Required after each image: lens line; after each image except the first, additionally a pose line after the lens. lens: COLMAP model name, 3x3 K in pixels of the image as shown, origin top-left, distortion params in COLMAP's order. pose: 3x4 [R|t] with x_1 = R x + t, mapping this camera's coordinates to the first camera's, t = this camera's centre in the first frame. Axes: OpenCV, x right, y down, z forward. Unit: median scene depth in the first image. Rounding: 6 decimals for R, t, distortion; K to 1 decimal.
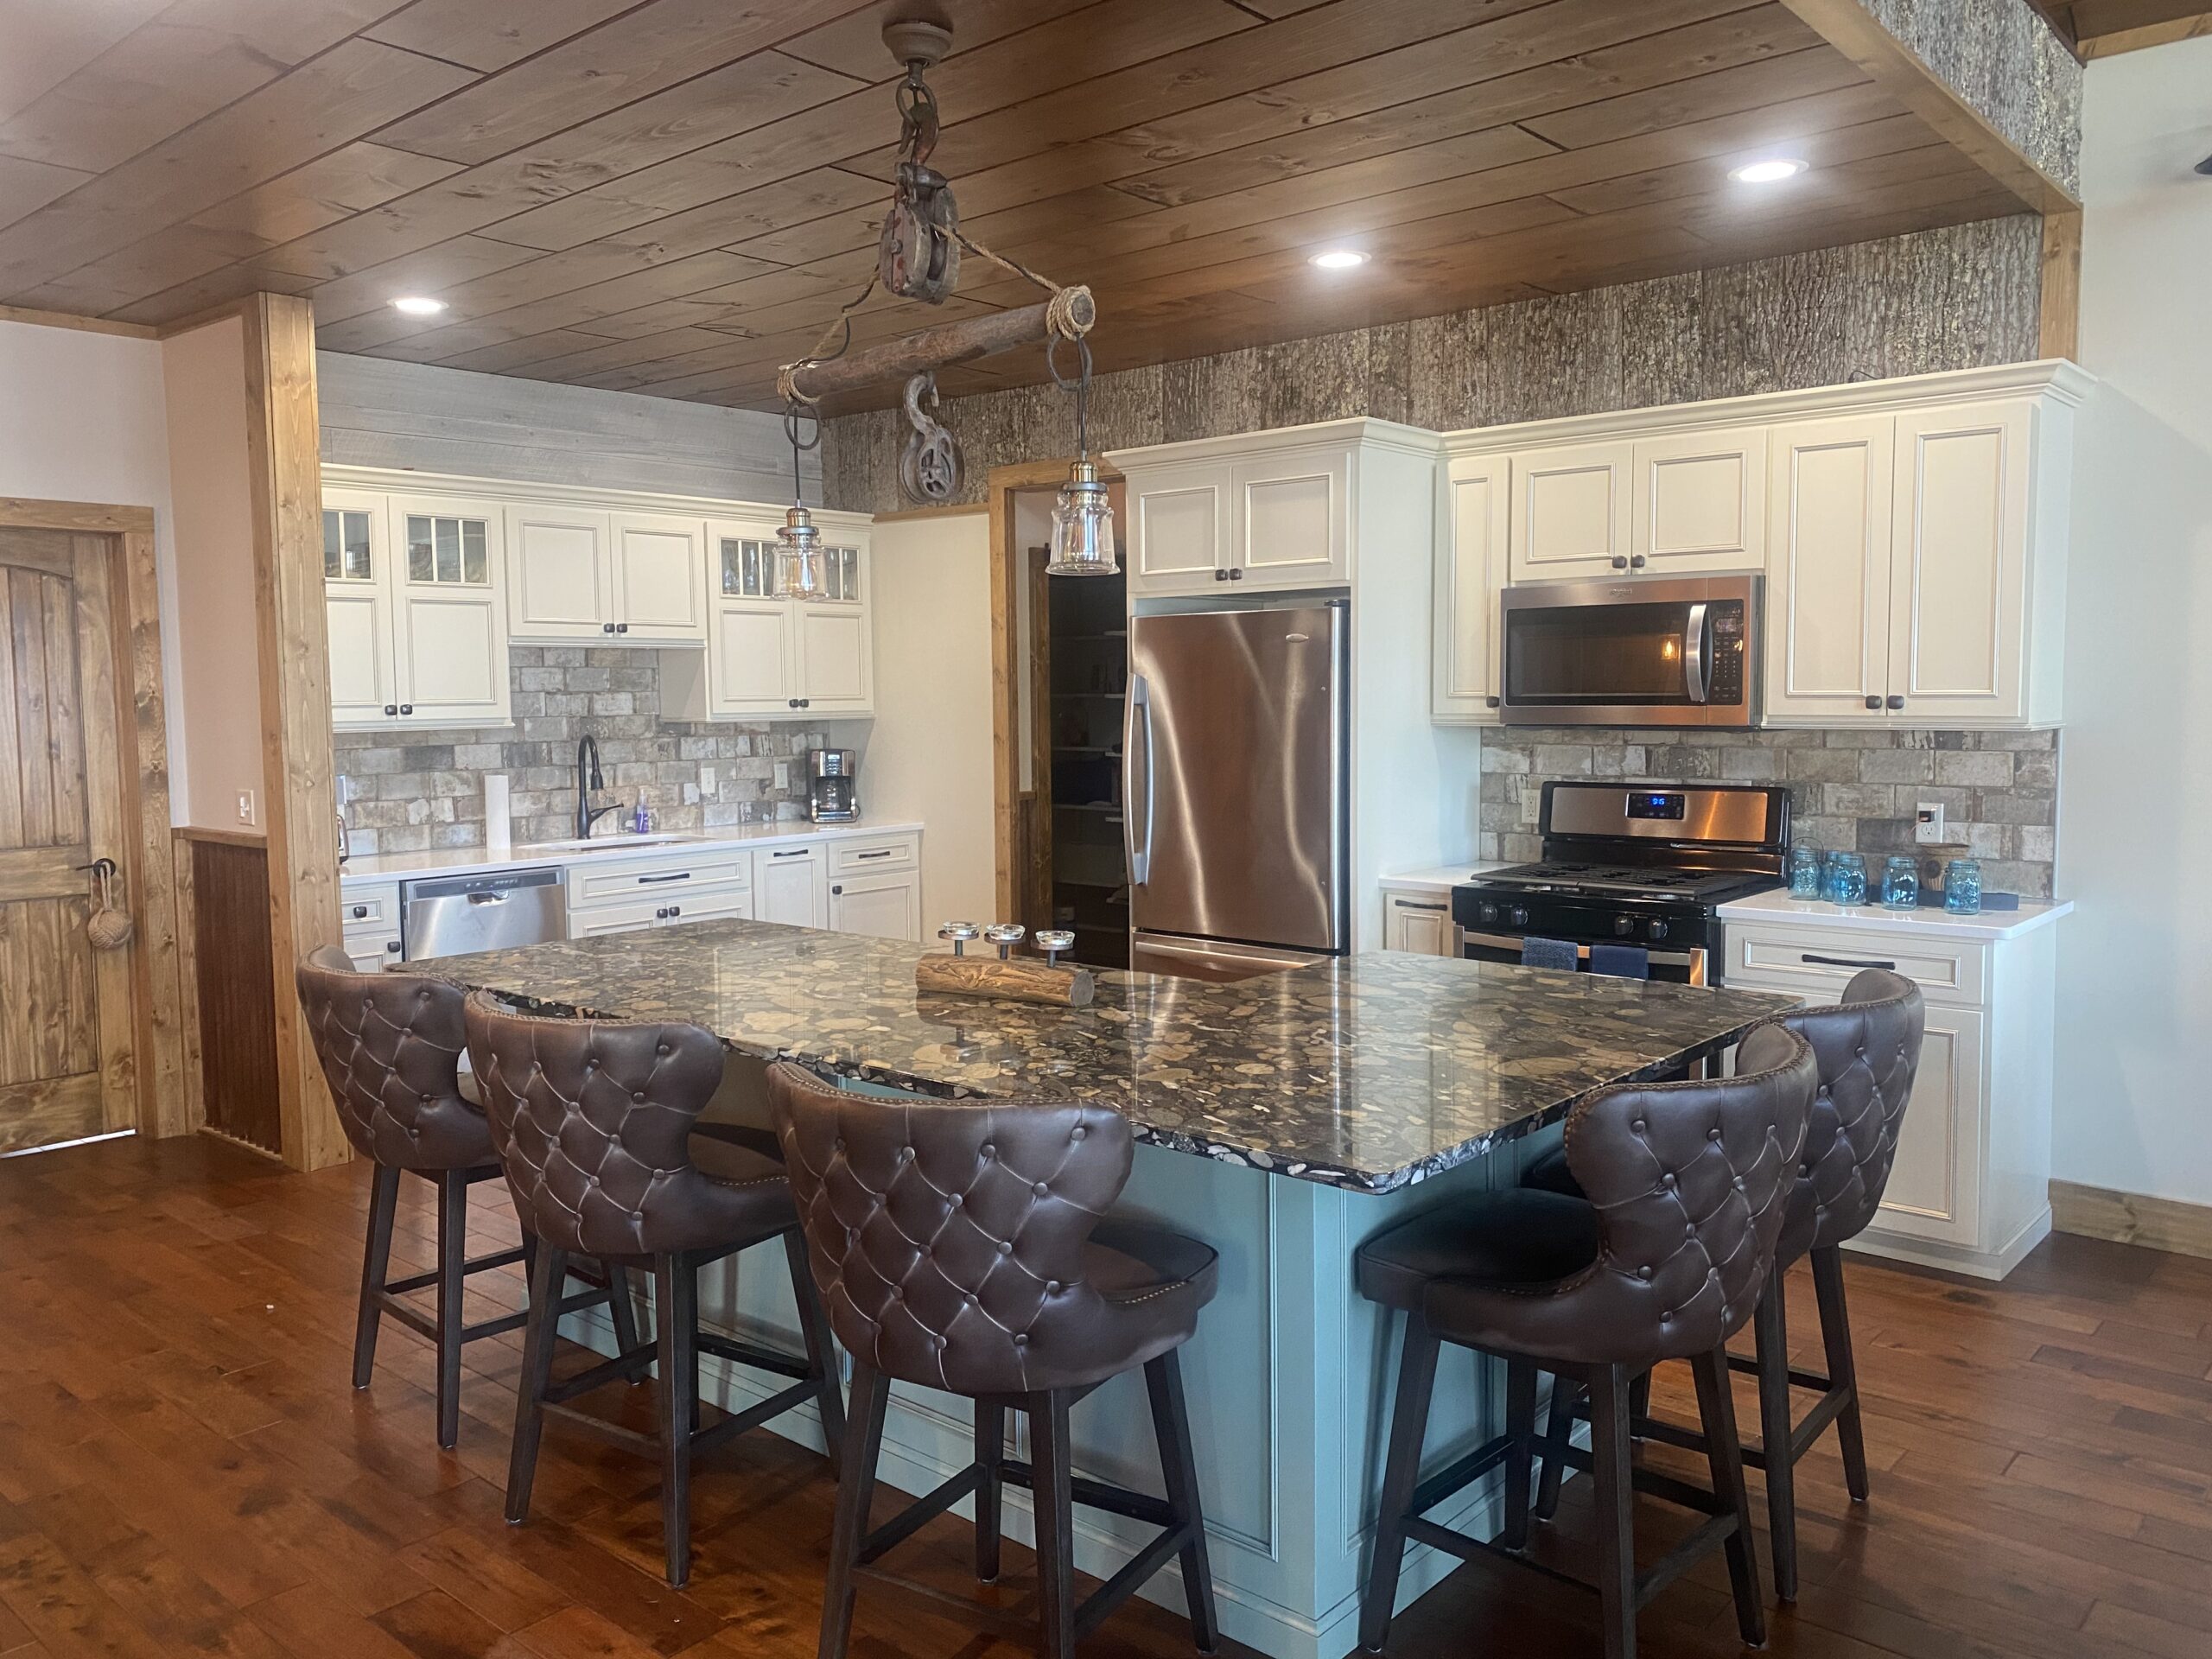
lens RADIAL K [[1688.5, 0, 1099.3], [0, 1688.5, 814.0], [0, 0, 1]] dist [0.041763, -0.049266]
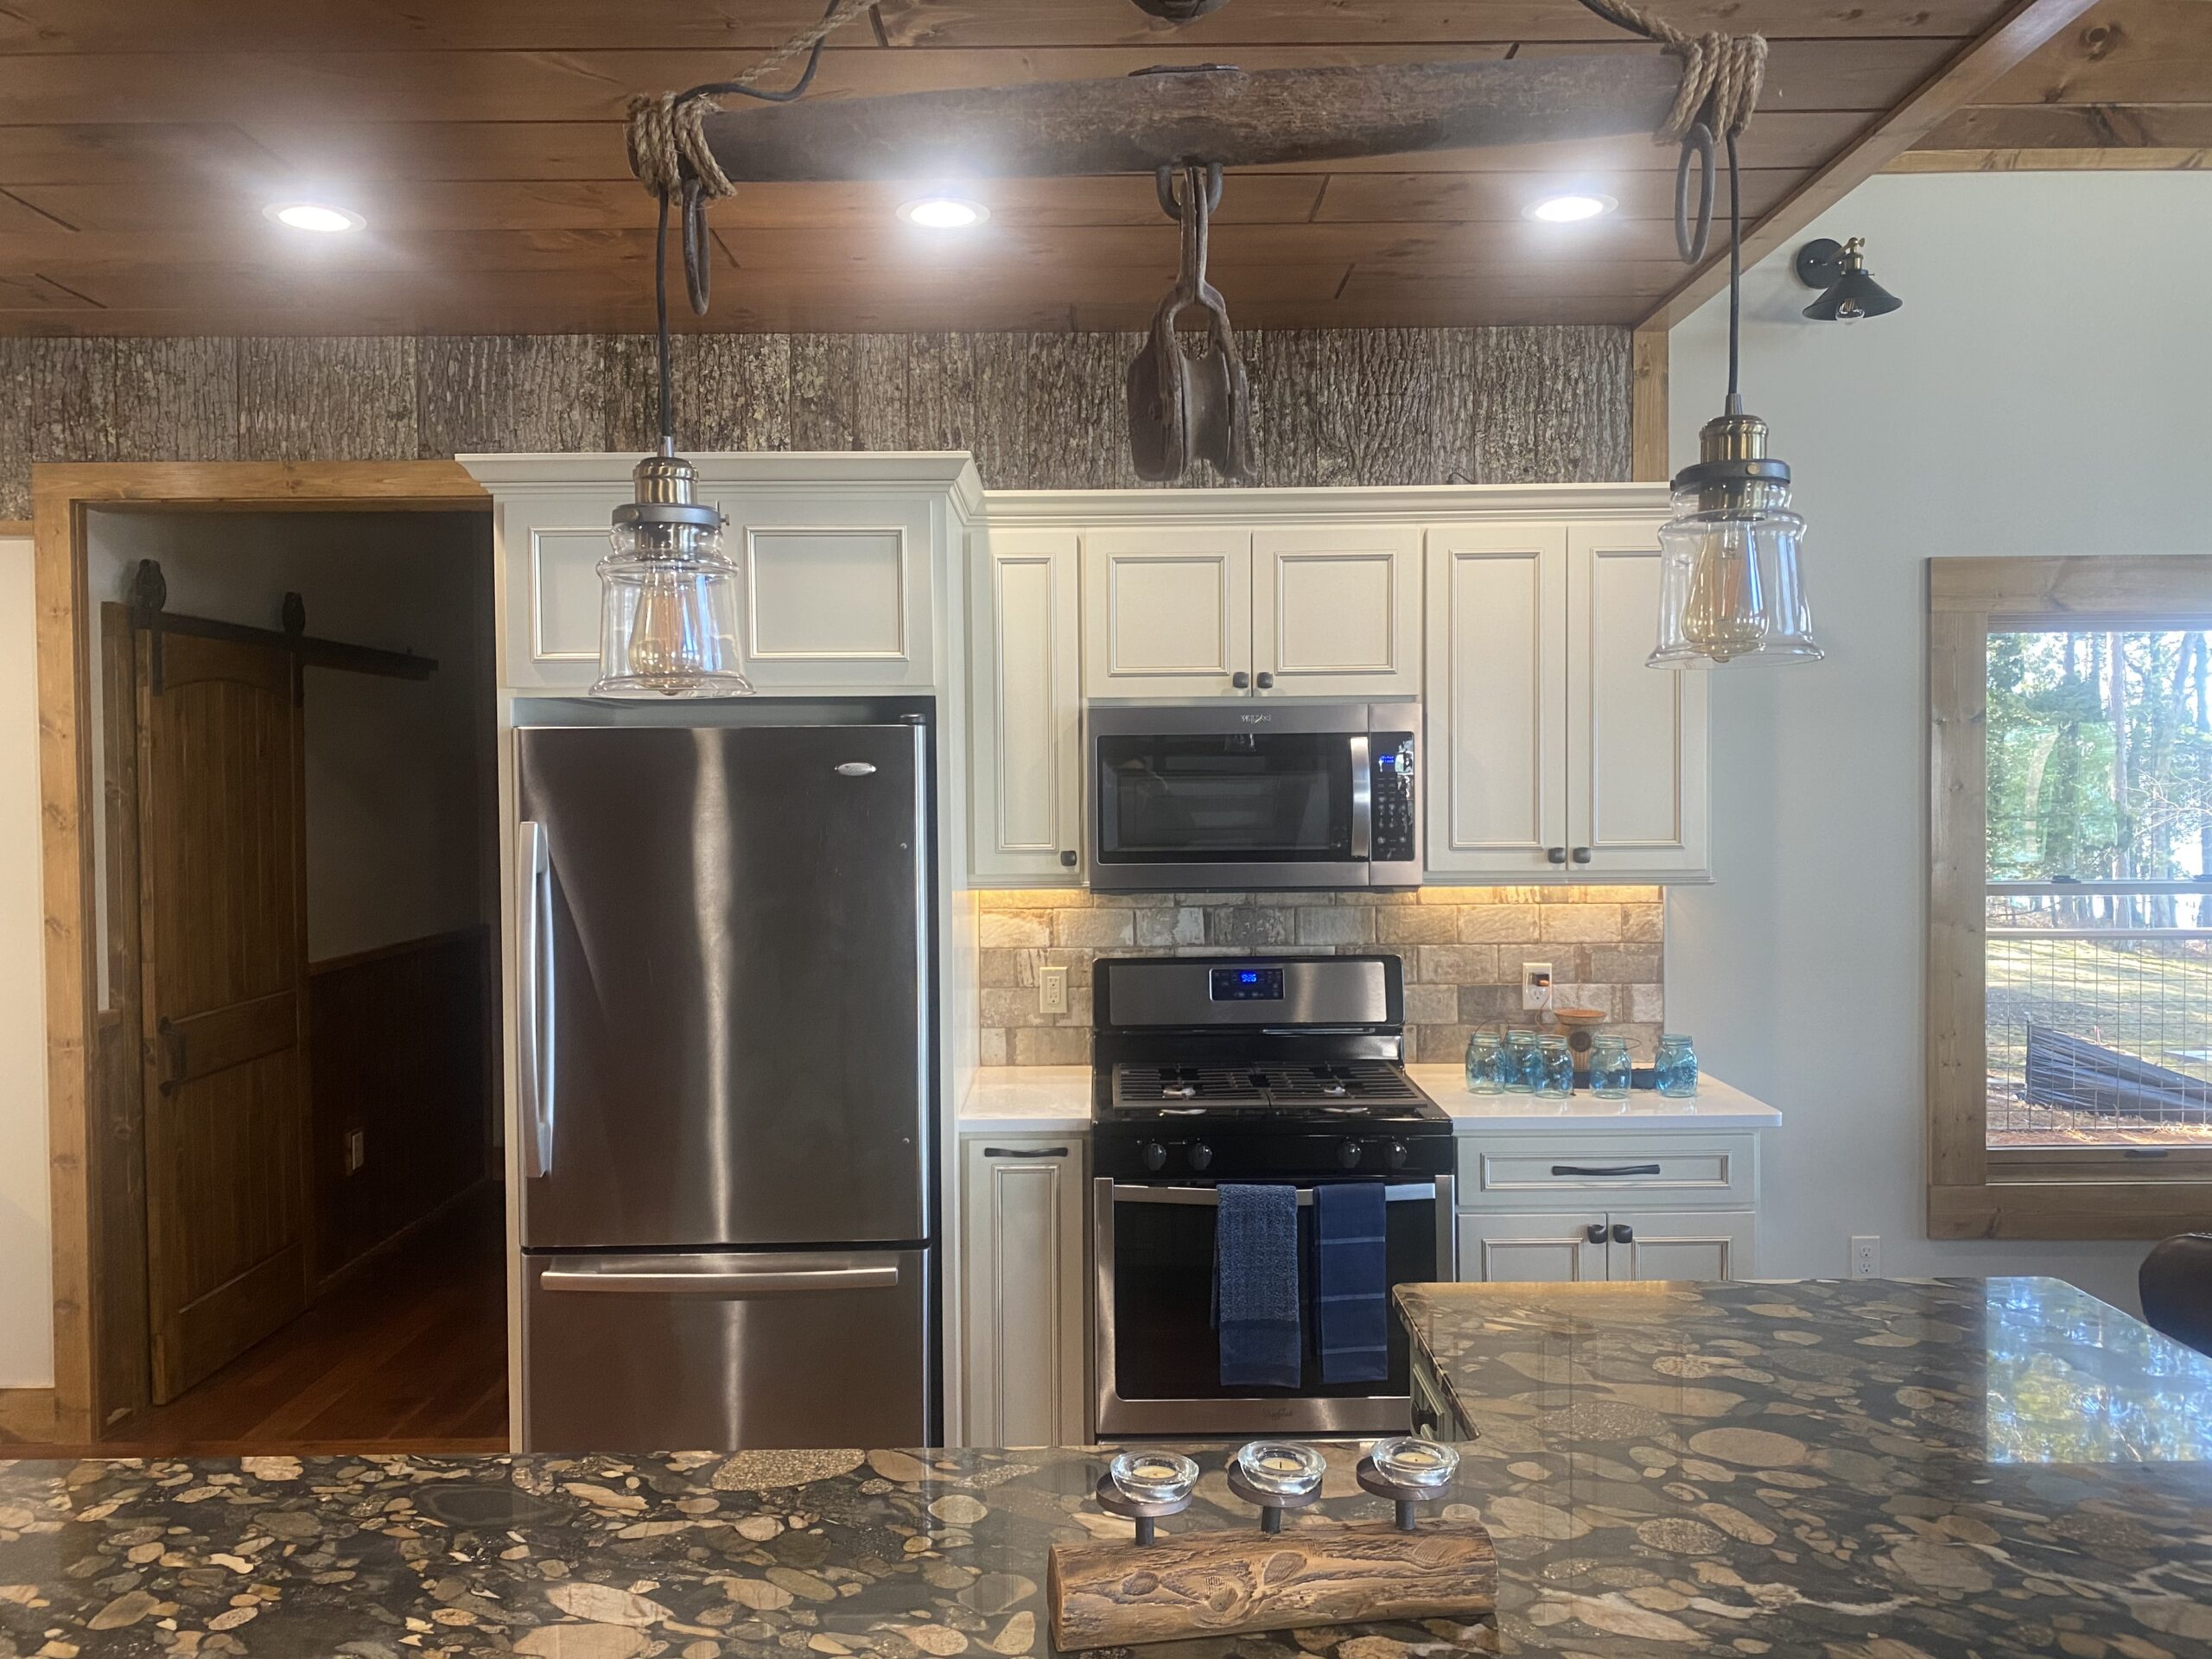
lens RADIAL K [[1688.5, 0, 1100.9], [0, 1688.5, 815.1], [0, 0, 1]] dist [0.041763, -0.049266]
pose [[0.750499, -0.010960, 0.660780, -0.224783], [0.052388, 0.997703, -0.042952, -0.048905], [-0.658792, 0.066852, 0.749349, 0.407243]]
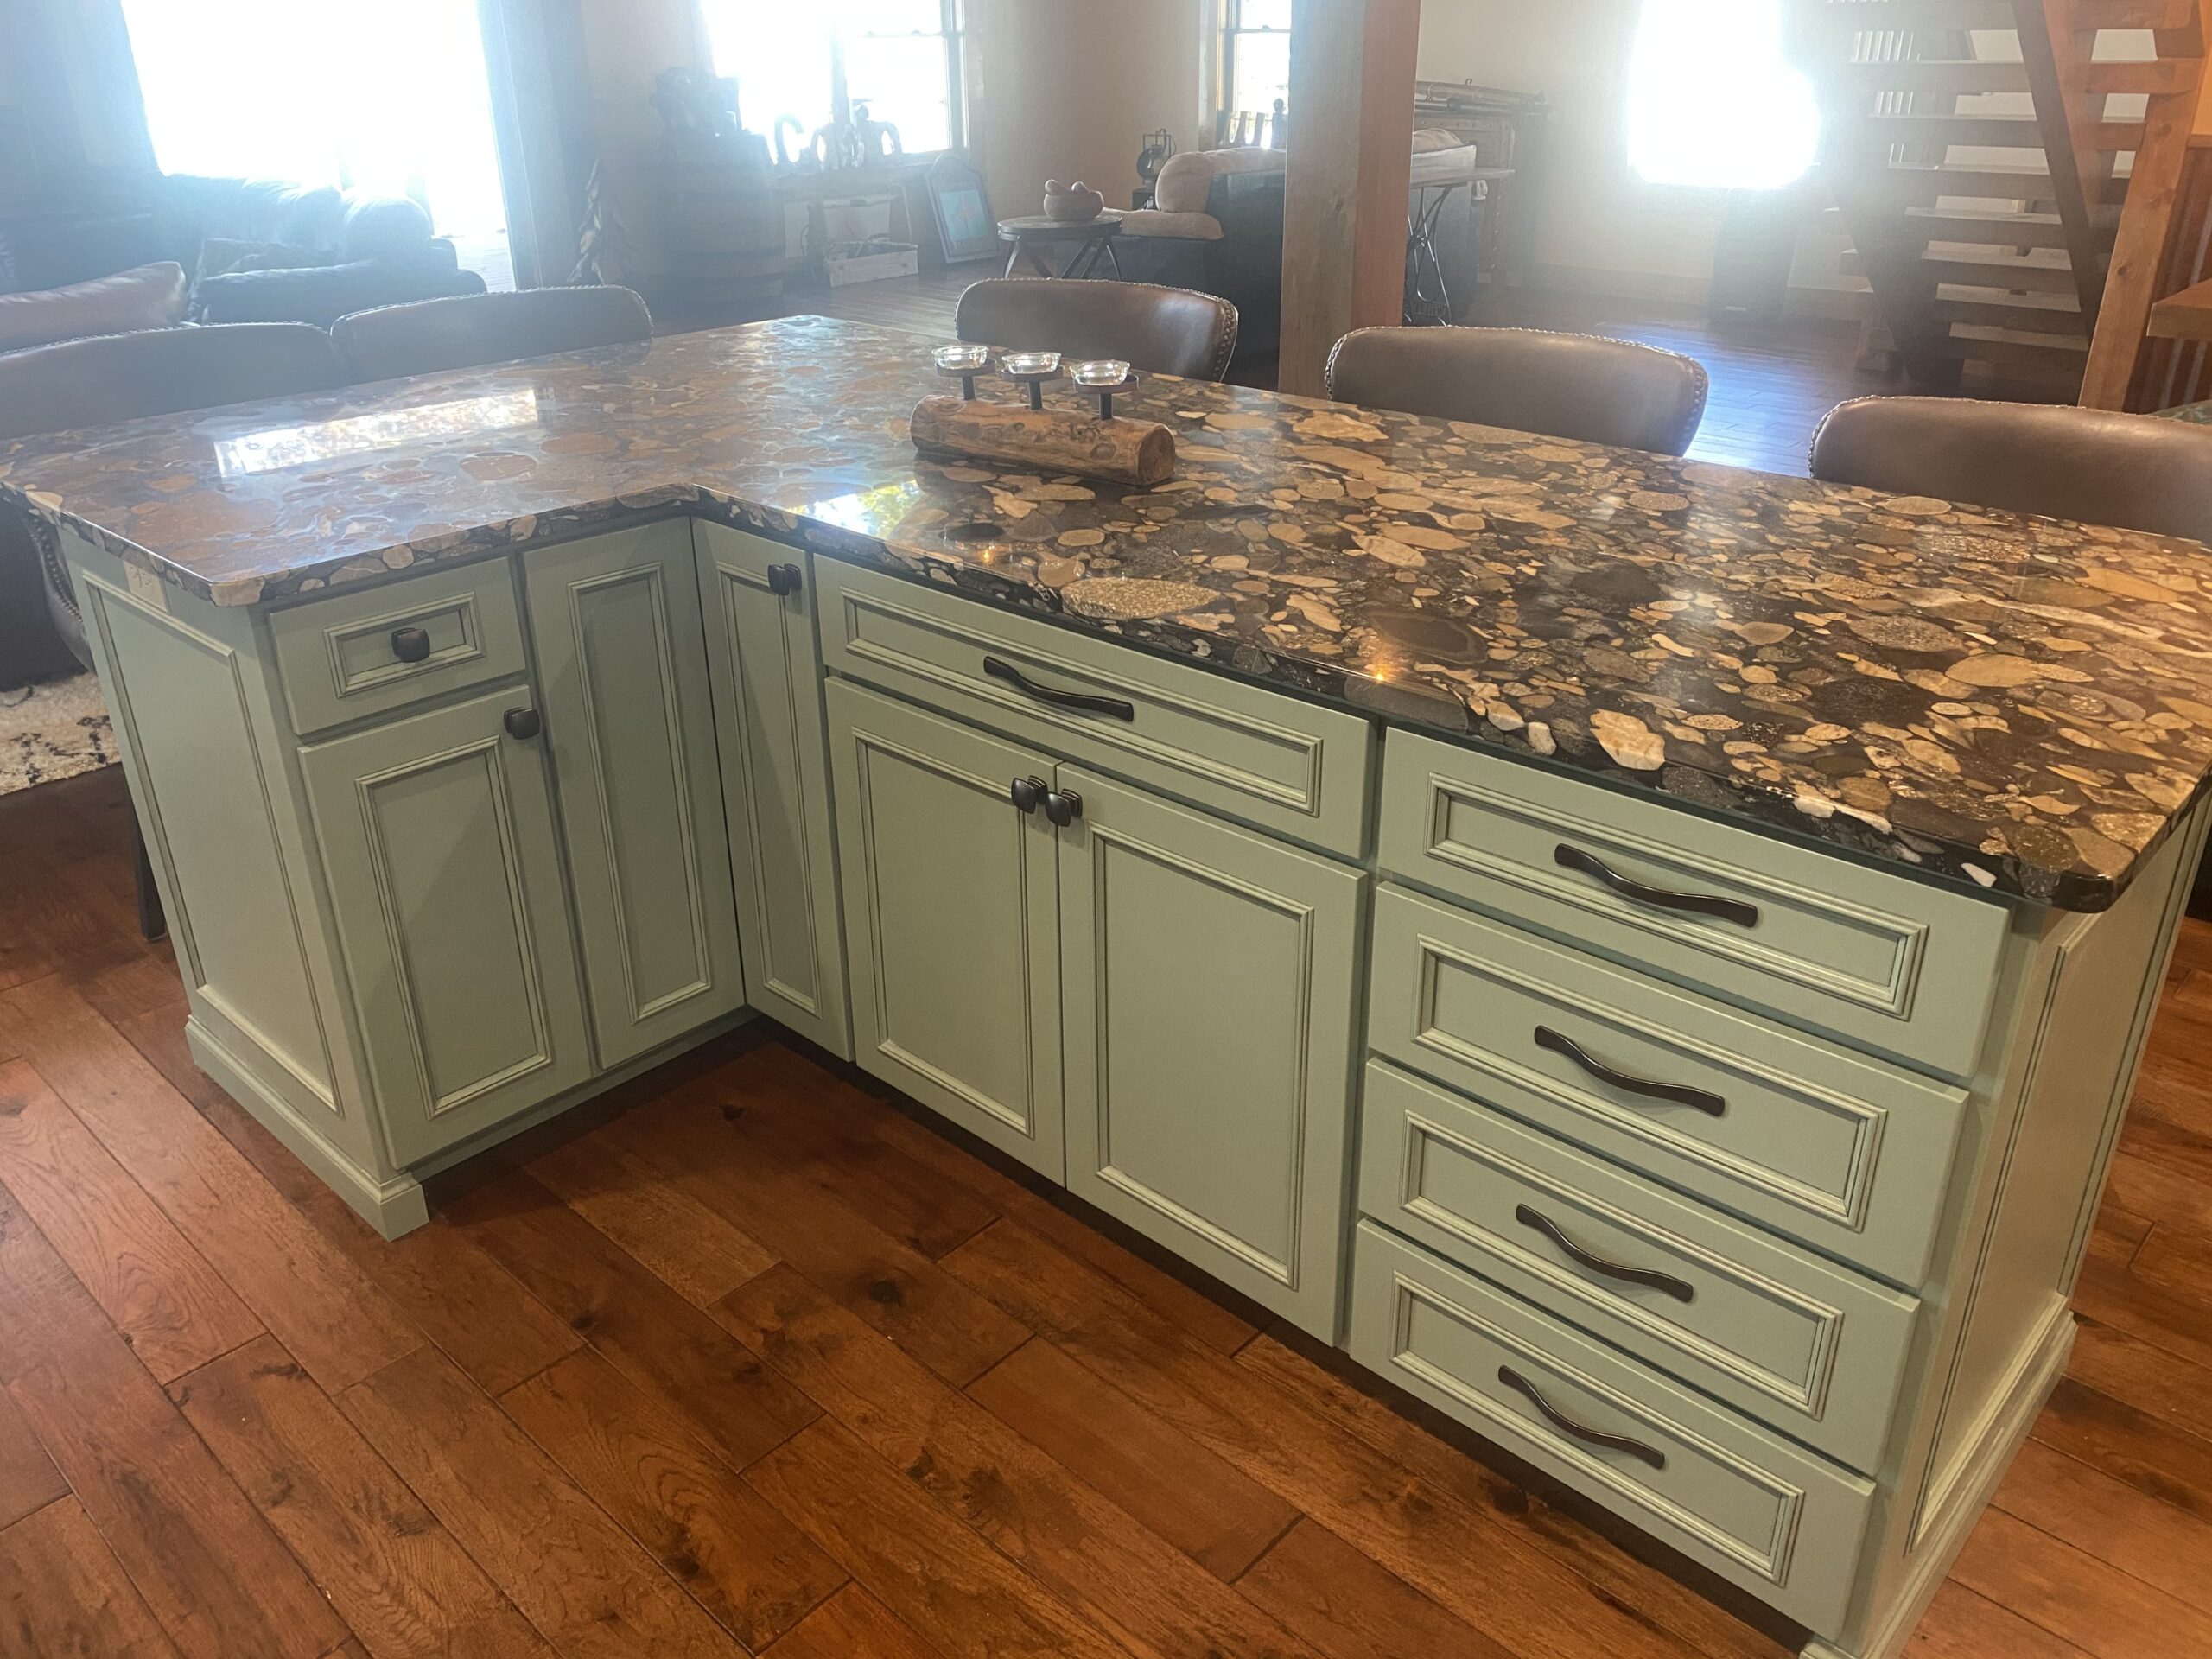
lens RADIAL K [[1688.5, 0, 1106.9], [0, 1688.5, 824.4], [0, 0, 1]] dist [0.041763, -0.049266]
pose [[-0.999407, 0.003169, 0.034277, -0.062297], [0.019749, 0.868366, 0.495530, -0.060253], [-0.028195, 0.495913, -0.867914, 0.988318]]
